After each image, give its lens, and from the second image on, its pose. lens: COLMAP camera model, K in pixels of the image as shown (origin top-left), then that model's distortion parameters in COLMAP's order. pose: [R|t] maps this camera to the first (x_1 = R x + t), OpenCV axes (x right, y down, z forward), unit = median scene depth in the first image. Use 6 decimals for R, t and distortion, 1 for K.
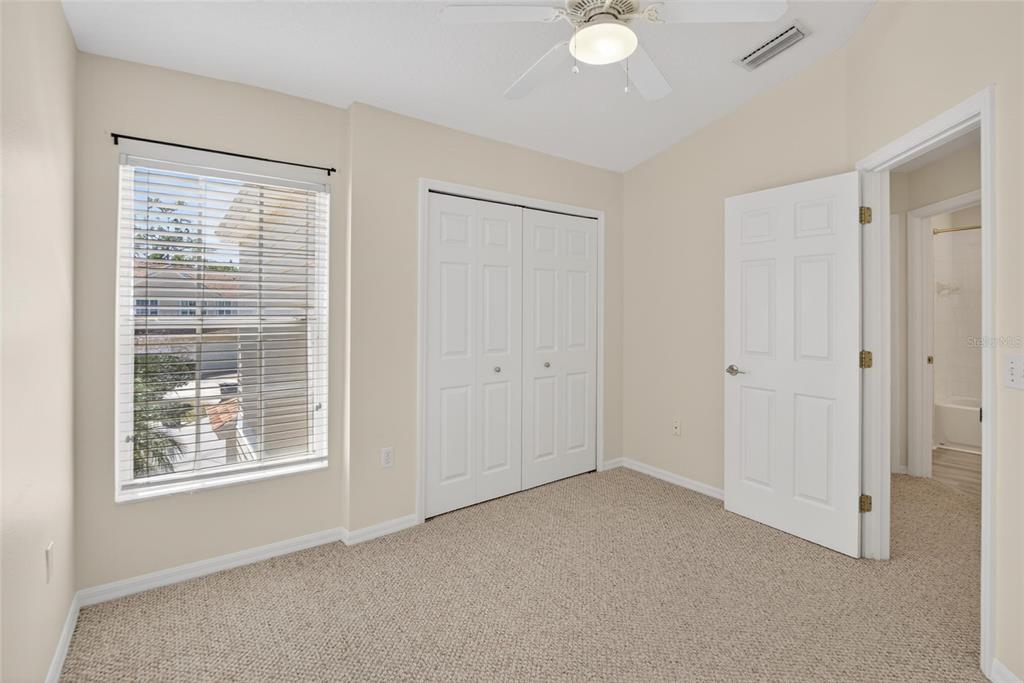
lens RADIAL K [[460.9, 0, 511.9], [0, 460.9, 314.1], [0, 0, 1]] dist [-0.025929, 0.000196]
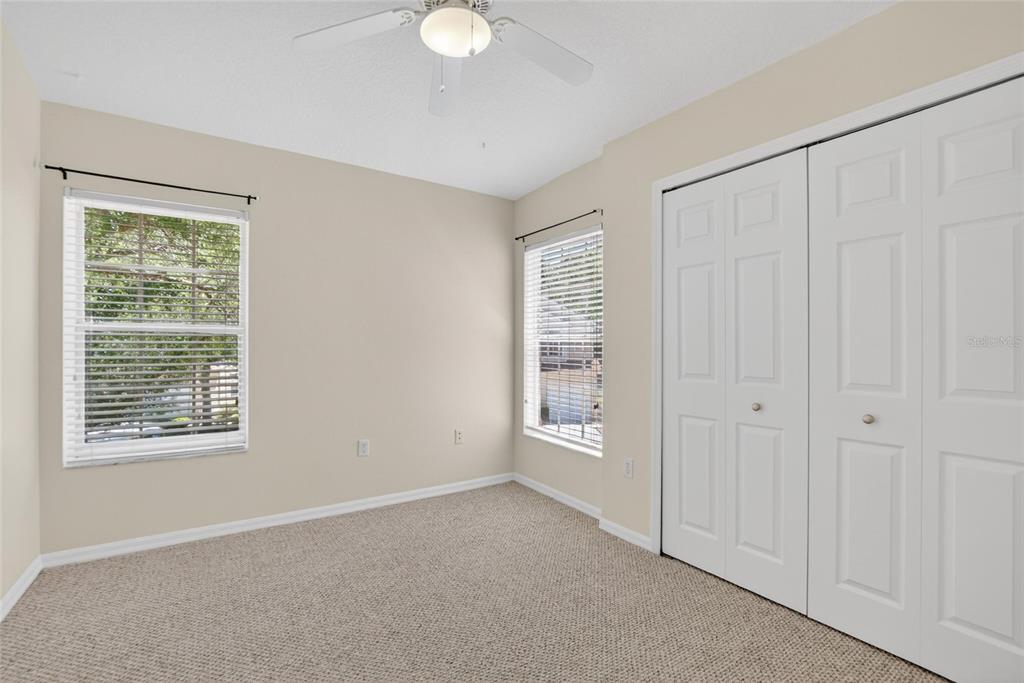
lens RADIAL K [[461.2, 0, 506.7], [0, 461.2, 346.1], [0, 0, 1]] dist [-0.025558, 0.000448]
pose [[-0.068403, 0.003268, -0.997652, 0.752946], [-0.001928, 0.999992, 0.003408, 0.031509], [0.997656, 0.002156, -0.068396, 0.758487]]
